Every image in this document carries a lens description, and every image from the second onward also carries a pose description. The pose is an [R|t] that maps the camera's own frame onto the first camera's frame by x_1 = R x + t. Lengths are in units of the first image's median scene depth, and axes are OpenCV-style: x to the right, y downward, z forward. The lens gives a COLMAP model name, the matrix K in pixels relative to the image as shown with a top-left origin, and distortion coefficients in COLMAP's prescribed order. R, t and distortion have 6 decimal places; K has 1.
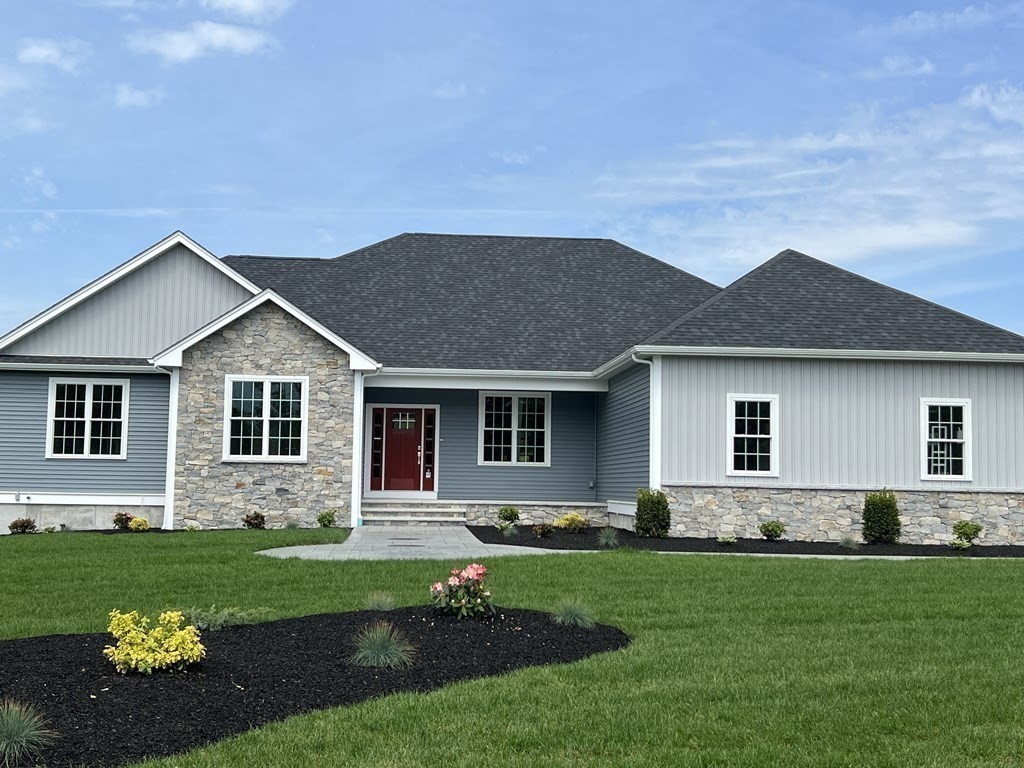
lens RADIAL K [[1218.6, 0, 512.0], [0, 1218.6, 384.0], [0, 0, 1]] dist [0.164420, -0.442373]
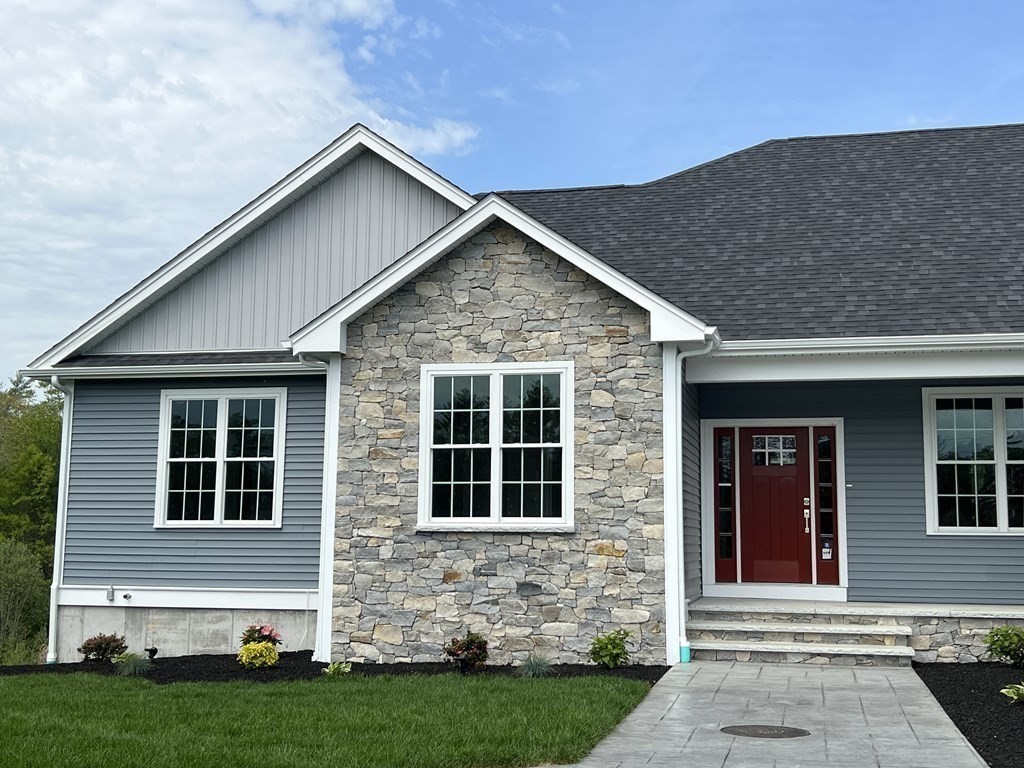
lens RADIAL K [[1284.1, 0, 512.0], [0, 1284.1, 384.0], [0, 0, 1]] dist [0.209709, -0.709775]
pose [[0.952240, -0.044559, -0.302083, -0.029165], [0.030394, 0.998214, -0.051435, 0.030137], [0.303836, 0.039797, 0.951893, 0.483393]]
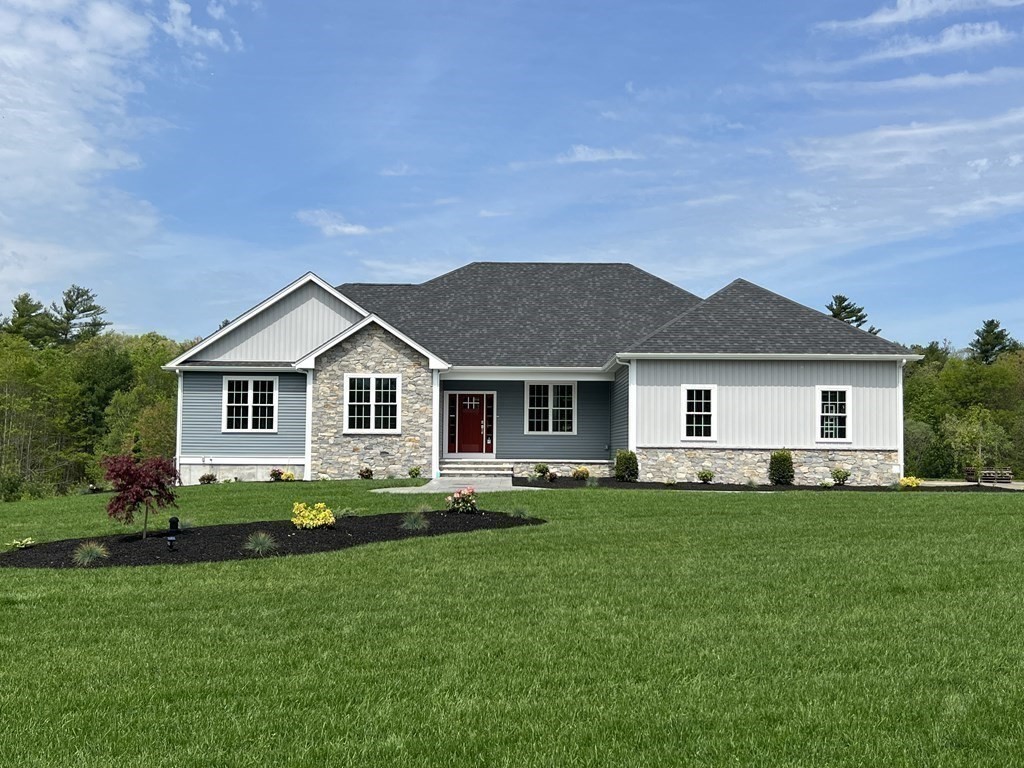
lens RADIAL K [[1123.6, 0, 543.4], [0, 1123.6, 390.1], [0, 0, 1]] dist [0.149265, 0.001439]
pose [[0.998294, -0.011543, -0.057237, 0.076043], [0.013232, 0.999485, 0.029227, -0.023611], [0.056870, -0.029934, 0.997933, -0.311595]]
